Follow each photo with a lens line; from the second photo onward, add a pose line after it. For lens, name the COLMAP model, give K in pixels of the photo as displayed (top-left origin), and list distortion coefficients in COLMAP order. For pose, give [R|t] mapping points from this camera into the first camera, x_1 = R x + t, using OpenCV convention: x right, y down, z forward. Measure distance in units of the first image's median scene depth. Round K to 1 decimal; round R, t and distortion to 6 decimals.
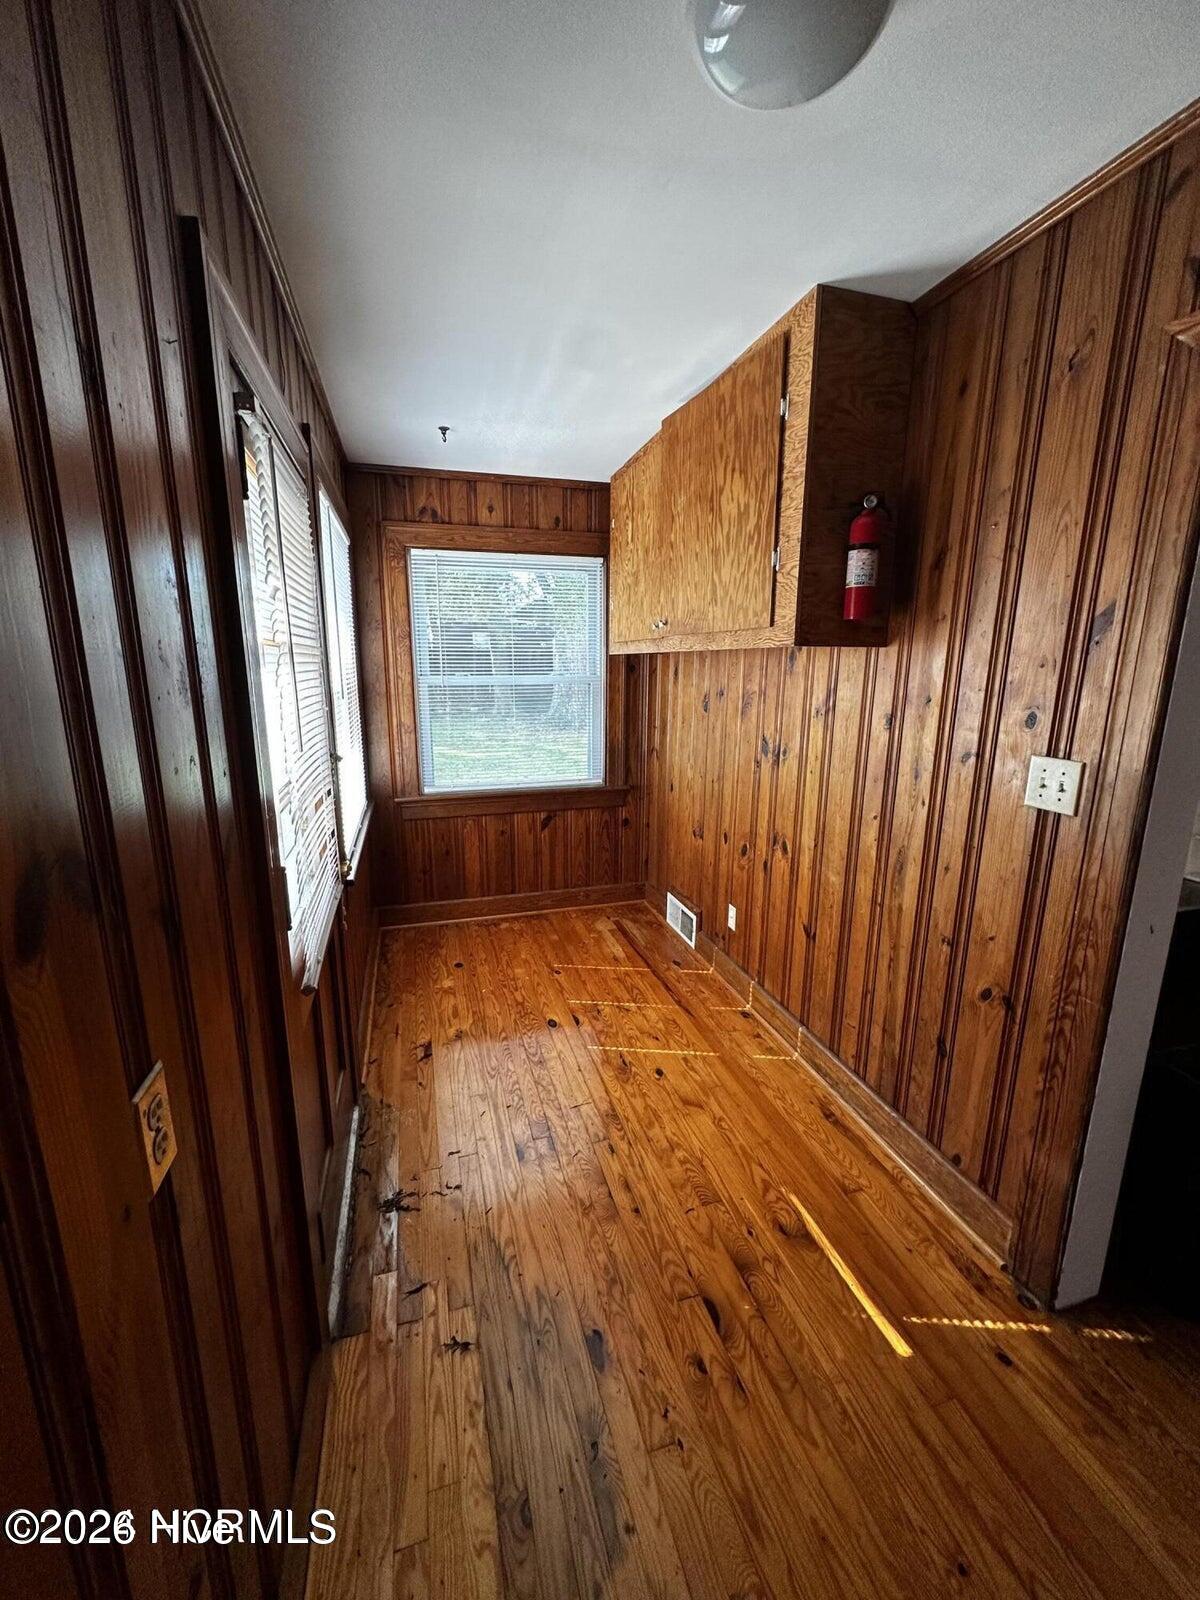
lens RADIAL K [[637.3, 0, 598.7], [0, 637.3, 803.8], [0, 0, 1]] dist [-0.001709, -0.000208]
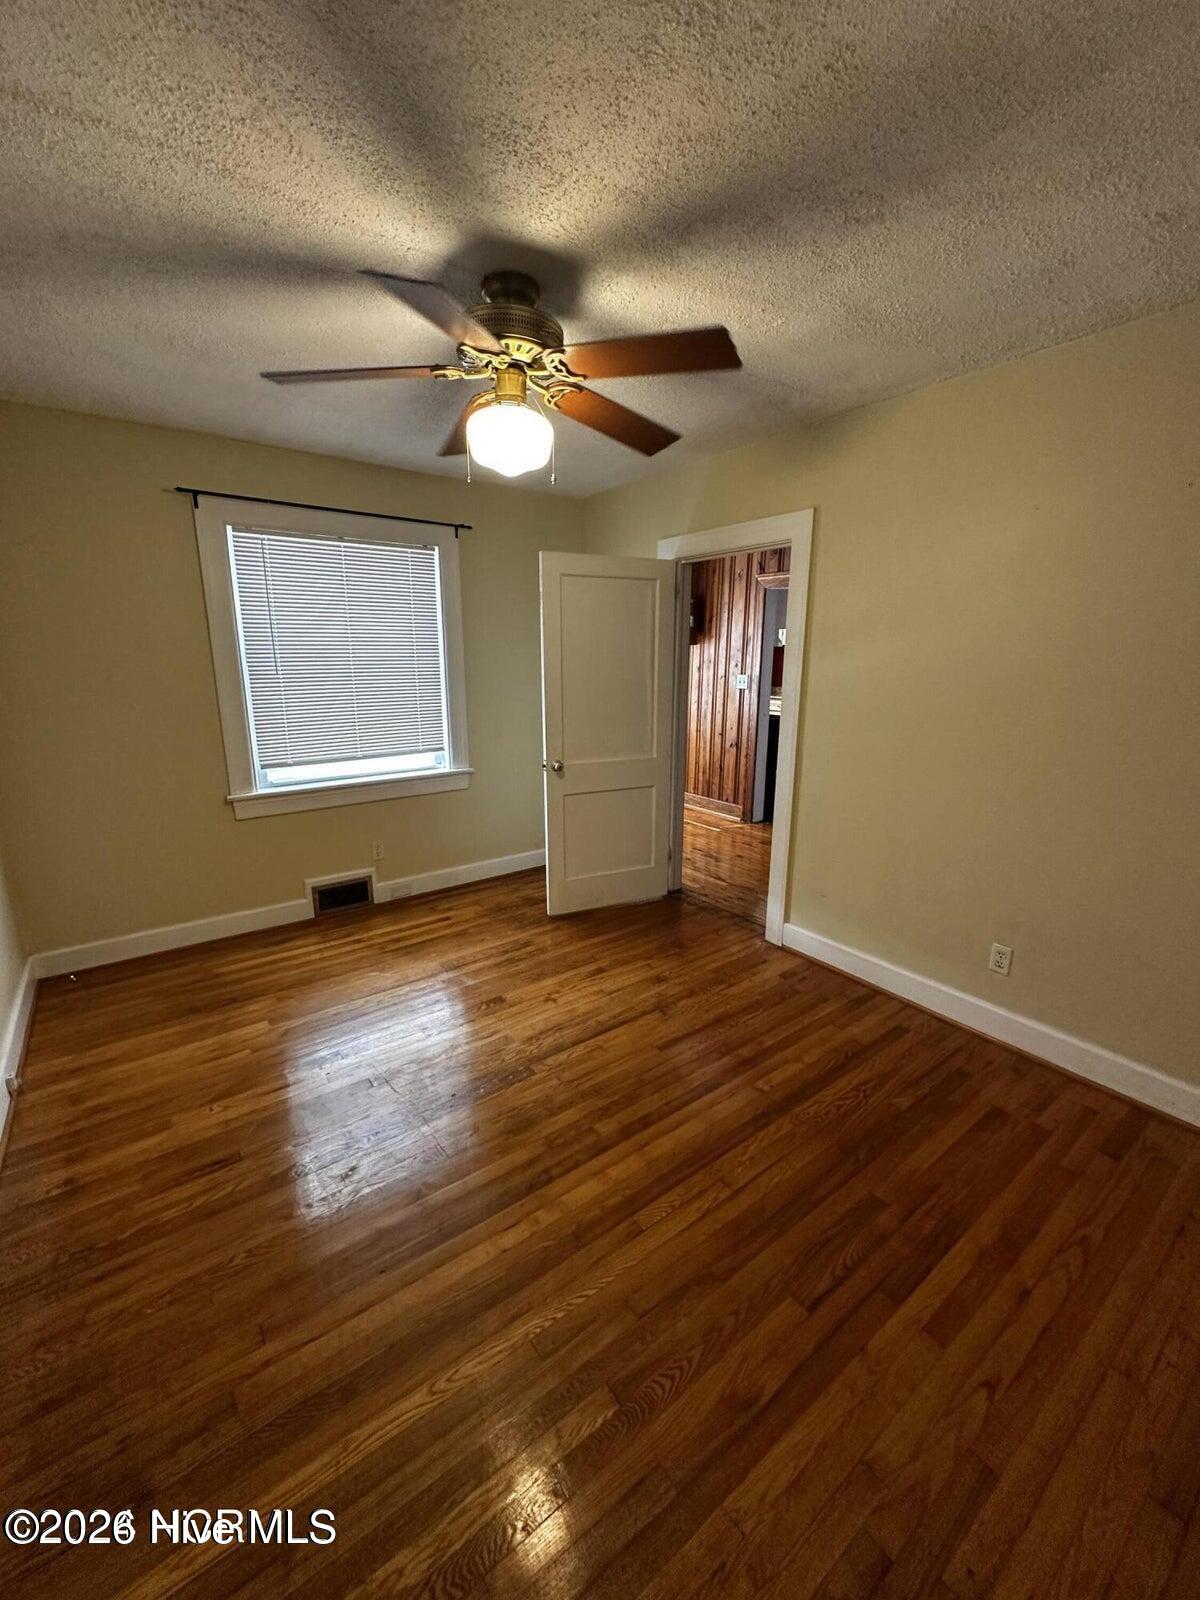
lens RADIAL K [[637.3, 0, 600.8], [0, 637.3, 801.4], [0, 0, 1]] dist [-0.001709, -0.000208]
pose [[0.937531, -0.083910, 0.337632, -1.271668], [0.074397, 0.996384, 0.041044, 0.409658], [-0.339855, -0.013361, 0.940383, -2.052426]]
